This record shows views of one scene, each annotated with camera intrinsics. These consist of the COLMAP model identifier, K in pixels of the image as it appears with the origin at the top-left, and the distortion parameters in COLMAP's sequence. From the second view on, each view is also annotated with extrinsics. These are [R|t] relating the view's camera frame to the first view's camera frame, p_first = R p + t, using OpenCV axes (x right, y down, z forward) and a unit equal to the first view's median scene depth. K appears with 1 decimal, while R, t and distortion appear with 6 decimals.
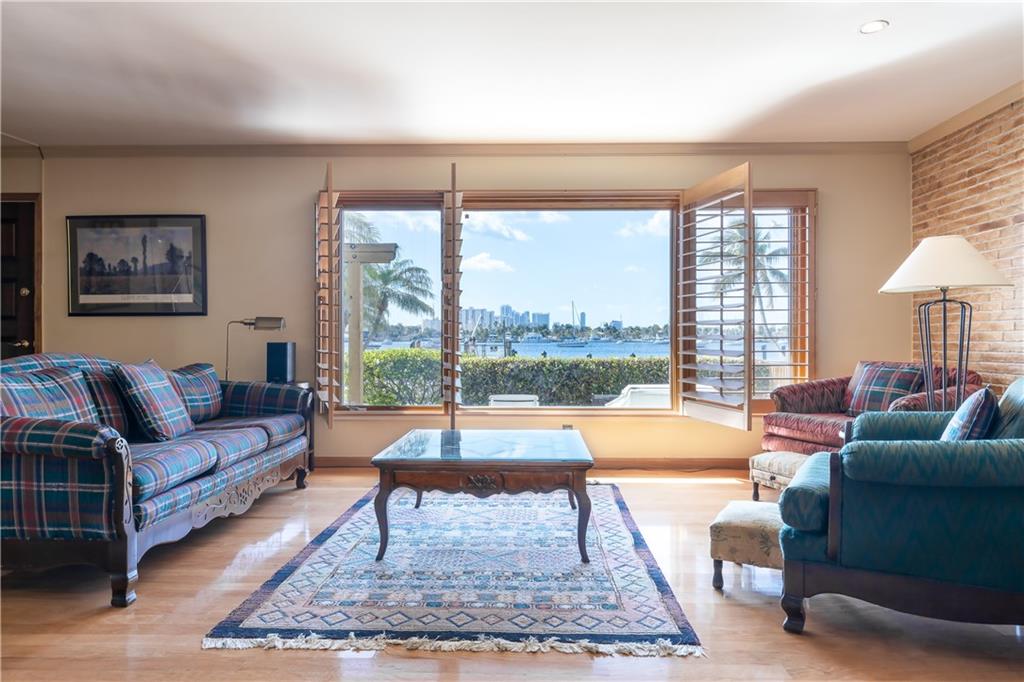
lens RADIAL K [[654.0, 0, 512.0], [0, 654.0, 341.0], [0, 0, 1]] dist [0.002901, -0.000903]
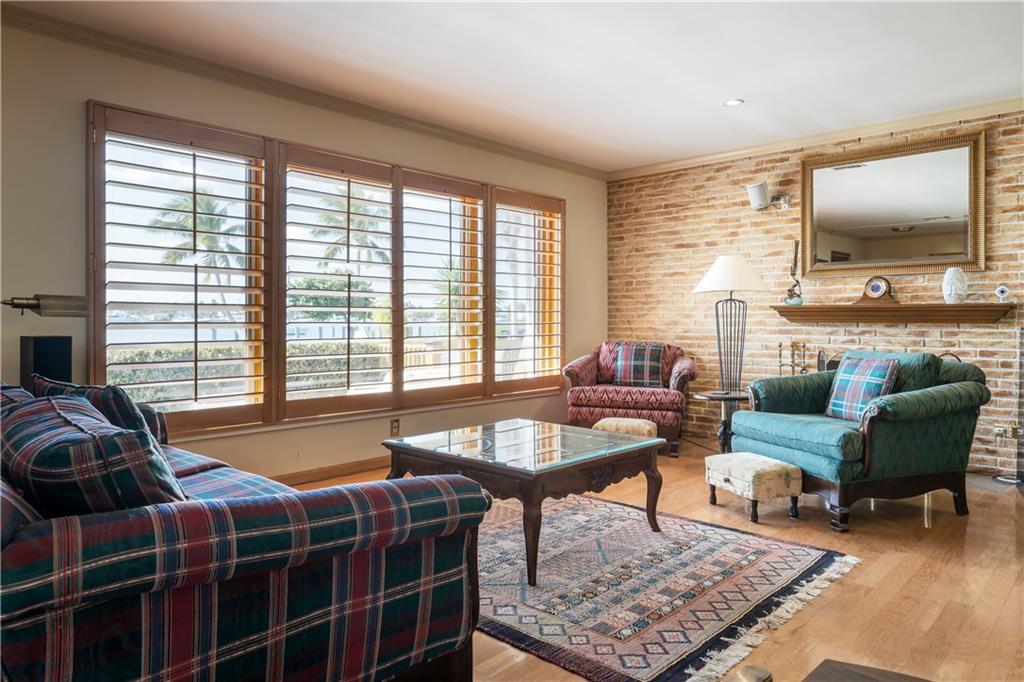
lens RADIAL K [[671.9, 0, 511.7], [0, 671.9, 319.4], [0, 0, 1]] dist [-0.001123, -0.003943]
pose [[0.670340, -0.002296, 0.742051, -0.965746], [0.002105, 0.999997, 0.001192, -0.025207], [-0.742051, 0.000763, 0.670343, 0.452891]]
